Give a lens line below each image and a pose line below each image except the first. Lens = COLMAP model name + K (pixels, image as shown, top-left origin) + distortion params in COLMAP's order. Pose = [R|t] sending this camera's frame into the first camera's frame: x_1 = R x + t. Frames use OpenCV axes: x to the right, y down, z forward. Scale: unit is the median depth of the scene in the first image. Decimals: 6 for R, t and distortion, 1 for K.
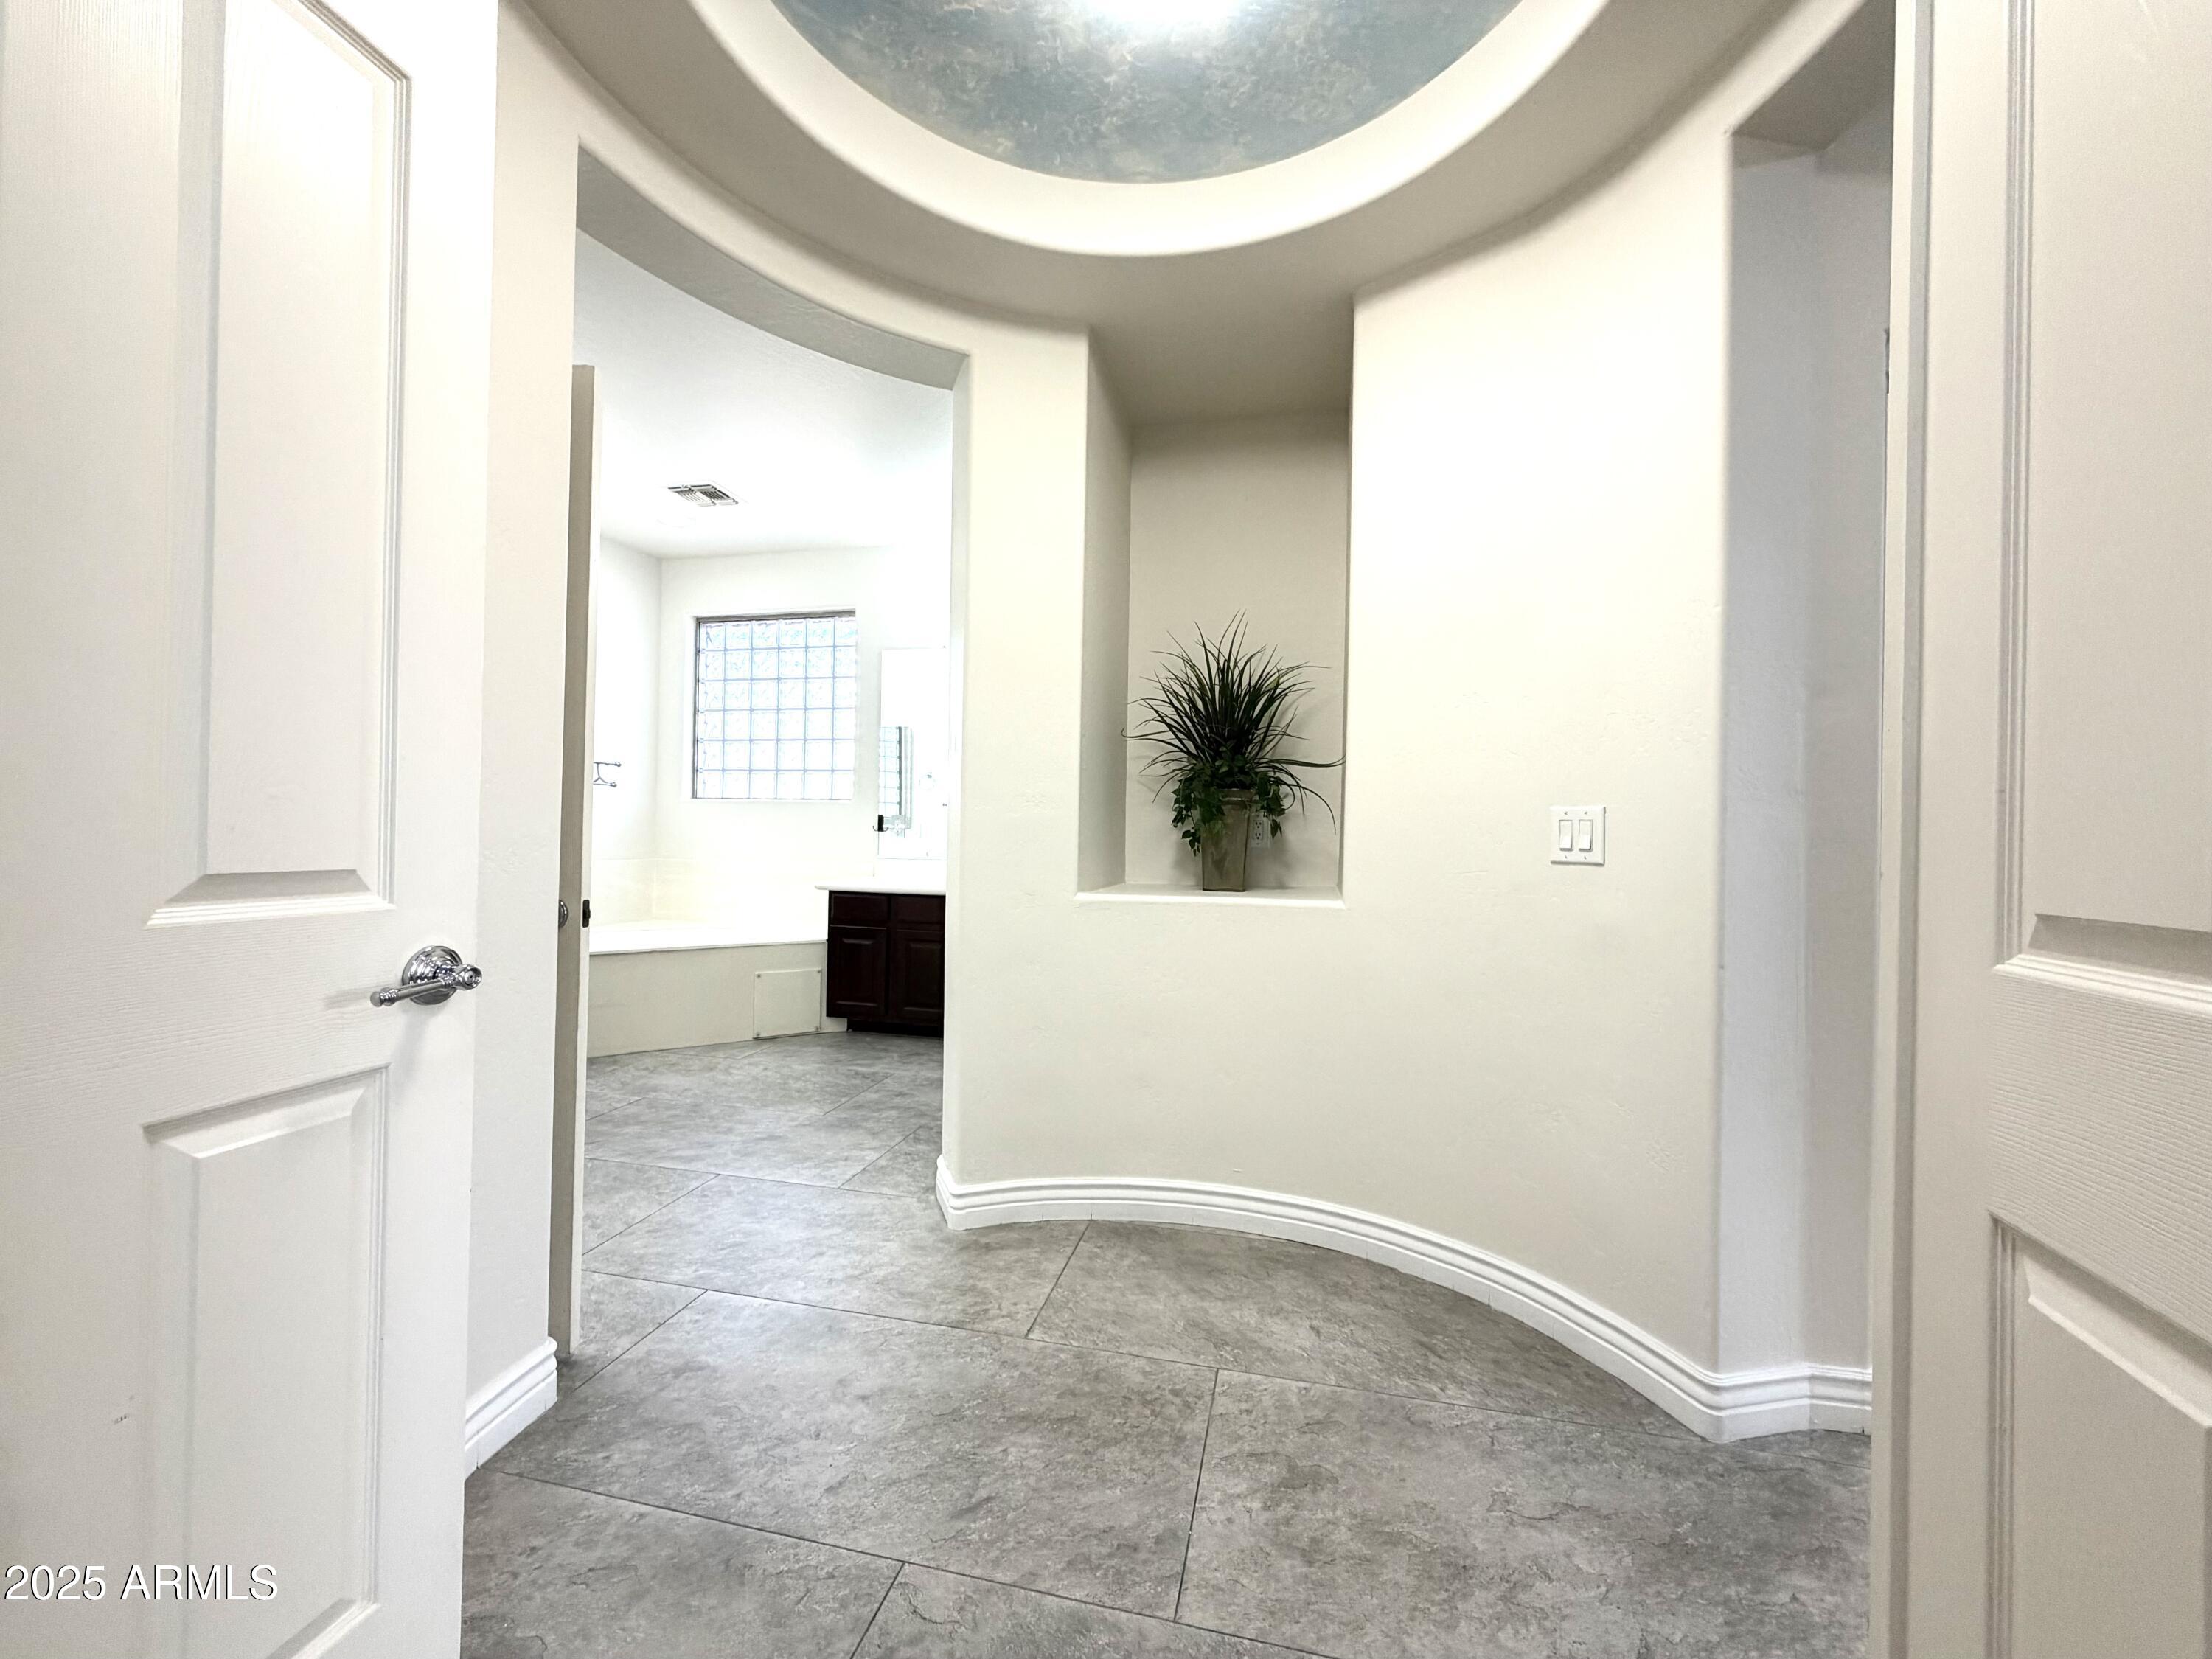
lens RADIAL K [[877.5, 0, 1098.7], [0, 877.5, 831.1], [0, 0, 1]] dist [-0.001046, 0.000042]
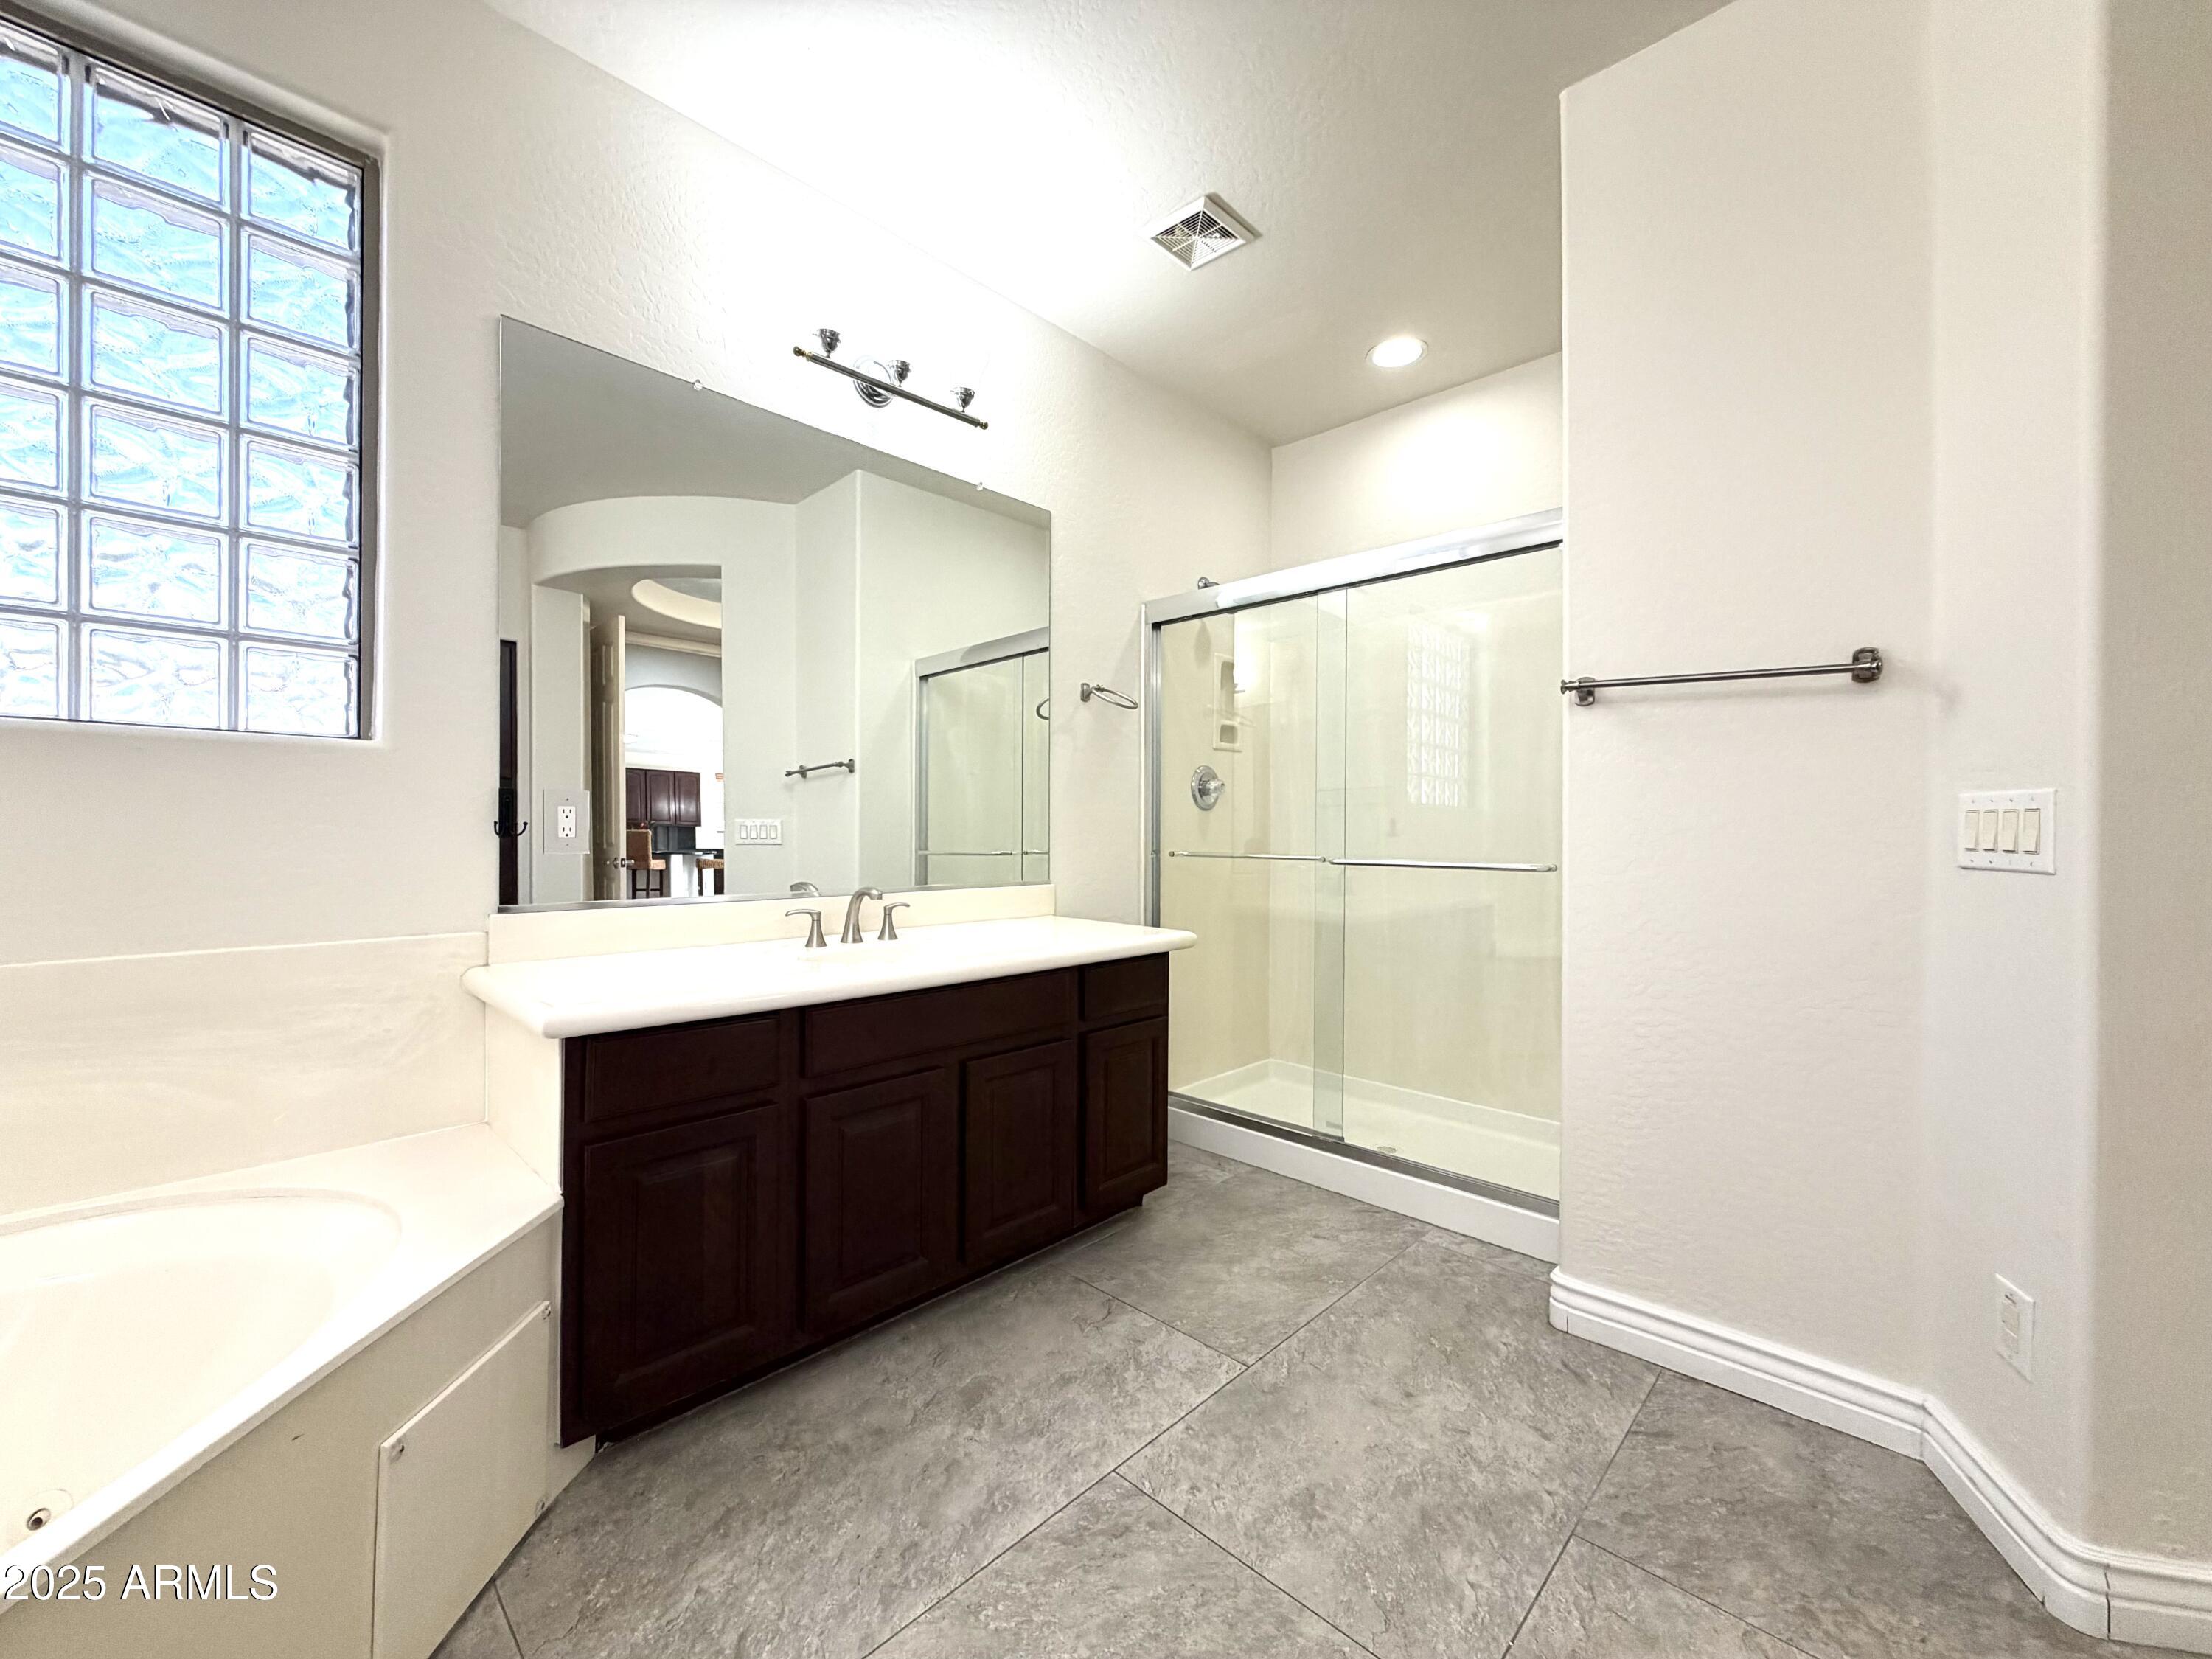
lens RADIAL K [[877.5, 0, 1098.7], [0, 877.5, 831.1], [0, 0, 1]] dist [-0.001046, 0.000042]
pose [[0.513235, -0.014833, 0.858120, -0.473305], [0.002389, 0.999871, 0.015854, -0.008158], [-0.858245, -0.006087, 0.513205, 0.684703]]
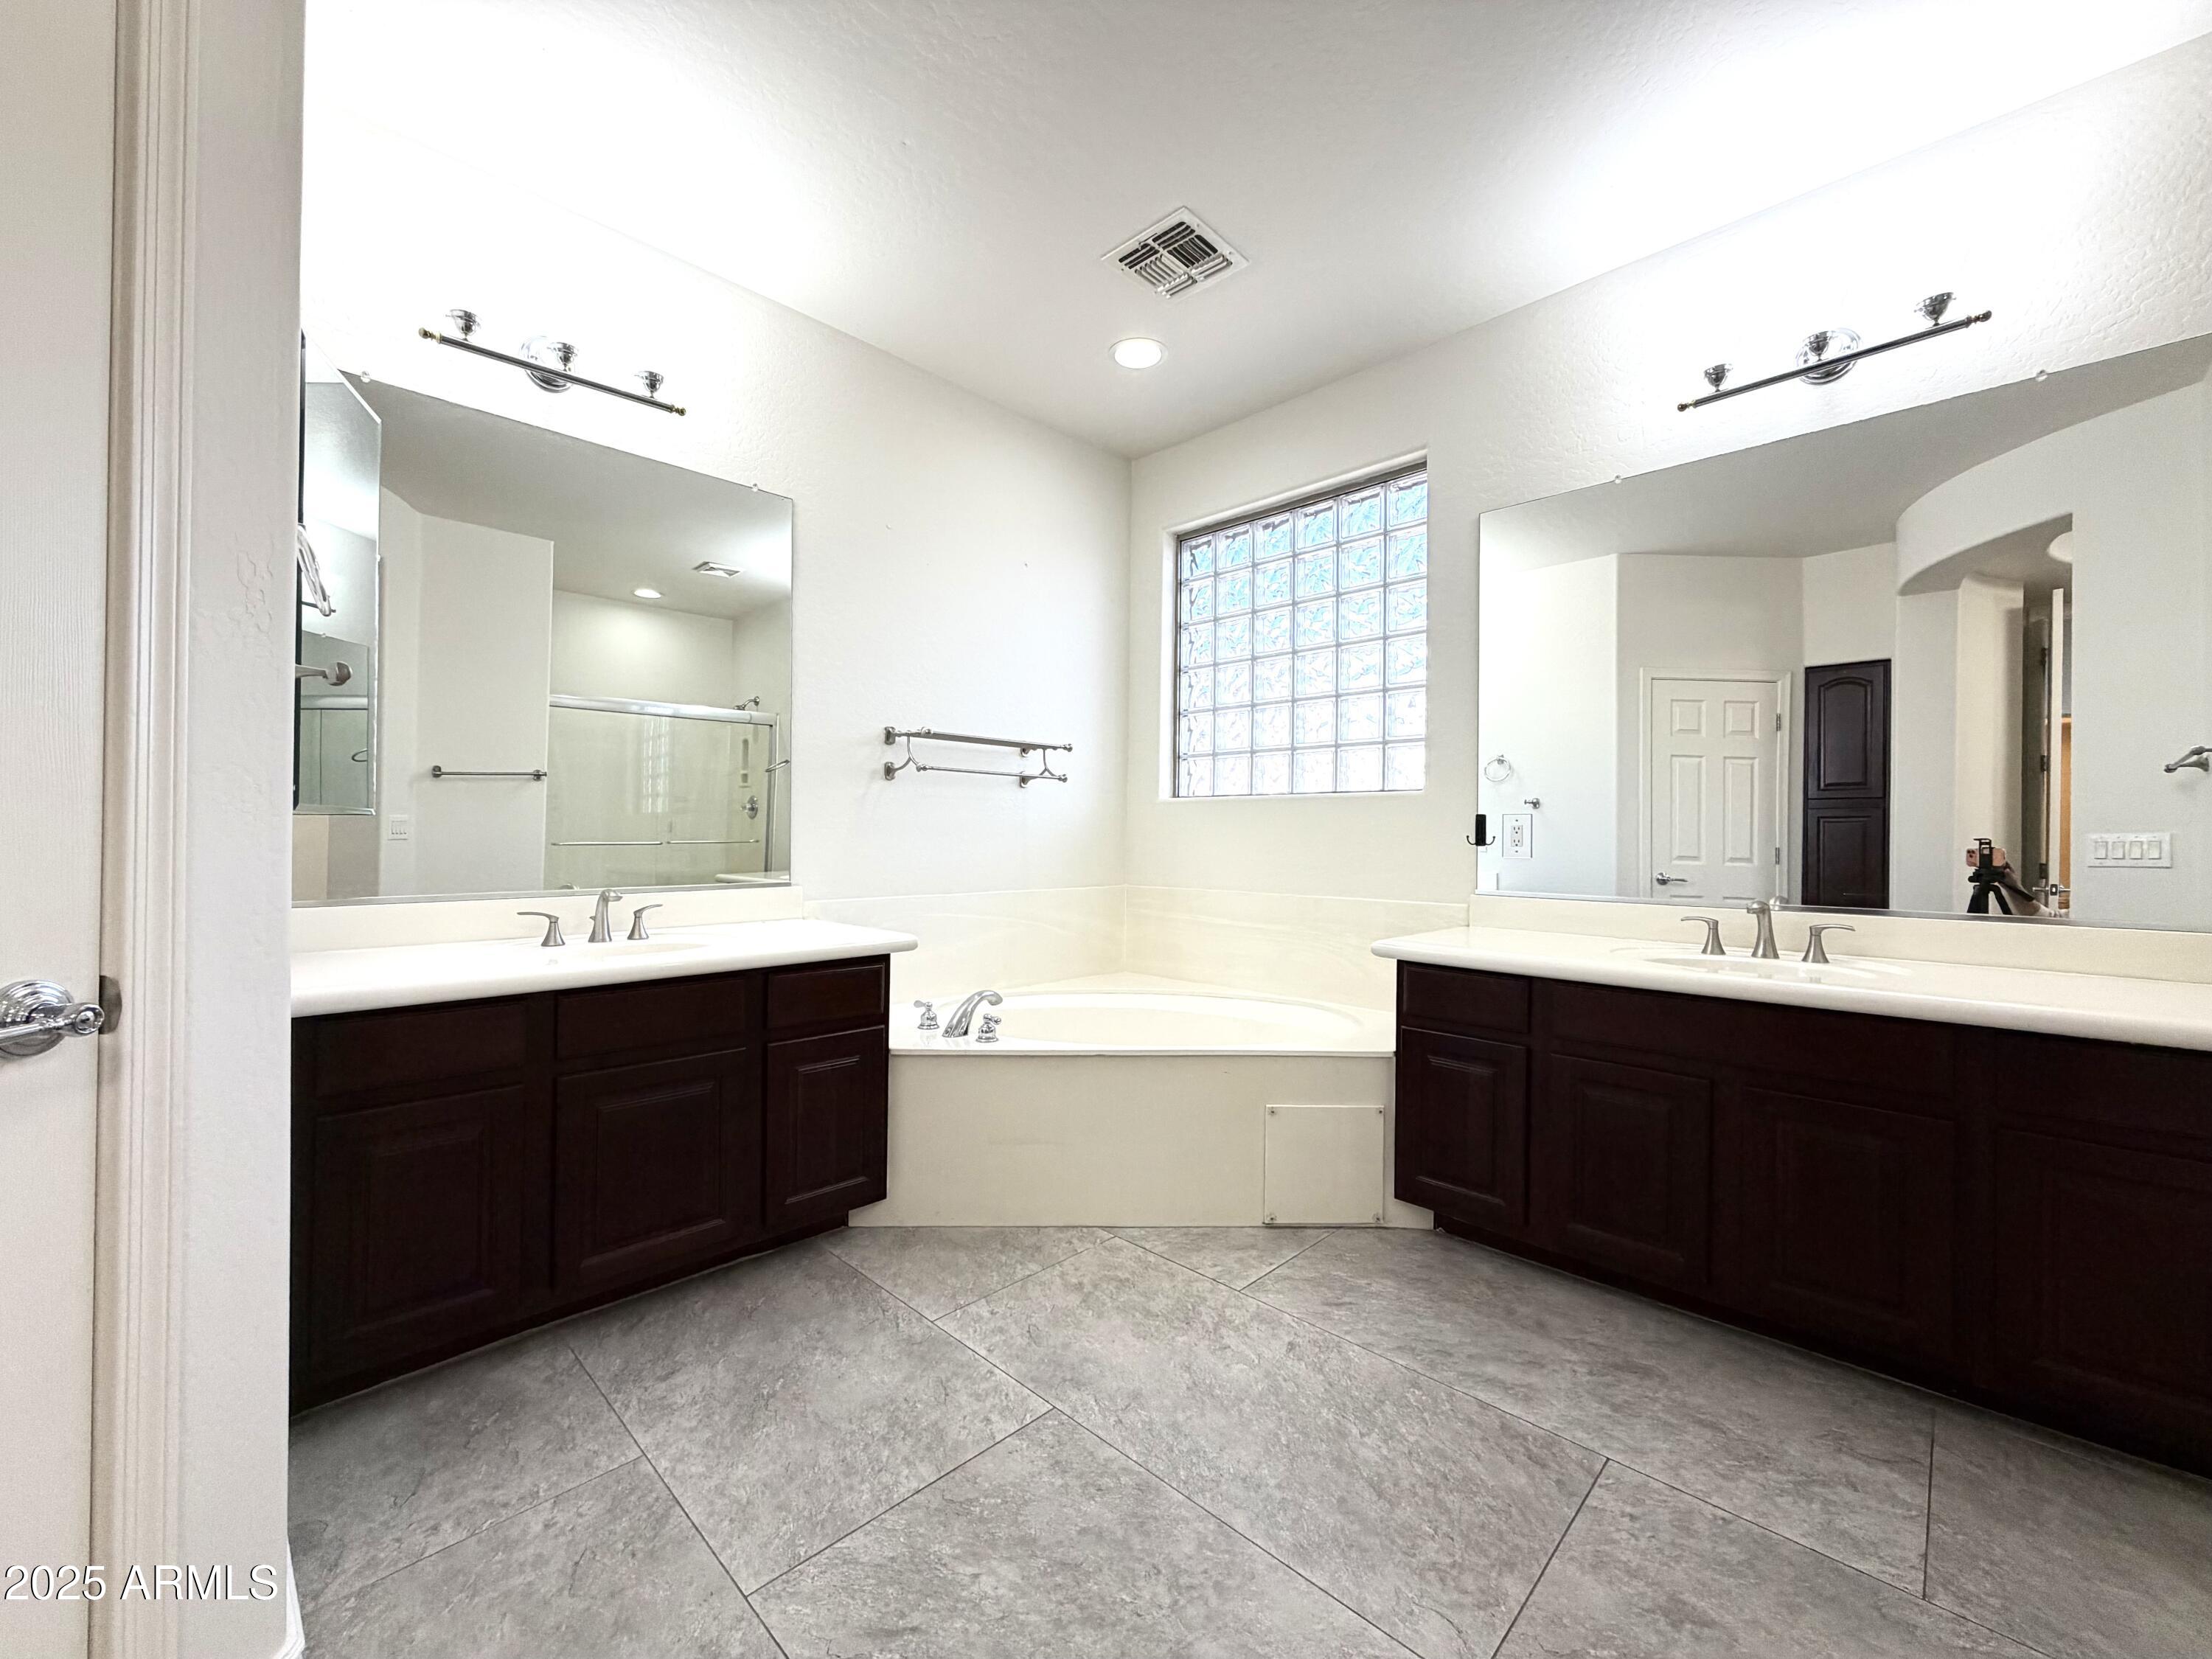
lens RADIAL K [[877.5, 0, 1098.7], [0, 877.5, 831.1], [0, 0, 1]] dist [-0.001046, 0.000042]
pose [[0.854698, -0.010994, -0.519010, -0.186286], [0.004067, 0.999887, -0.014483, -0.002276], [0.519110, 0.010268, 0.854646, 0.455298]]
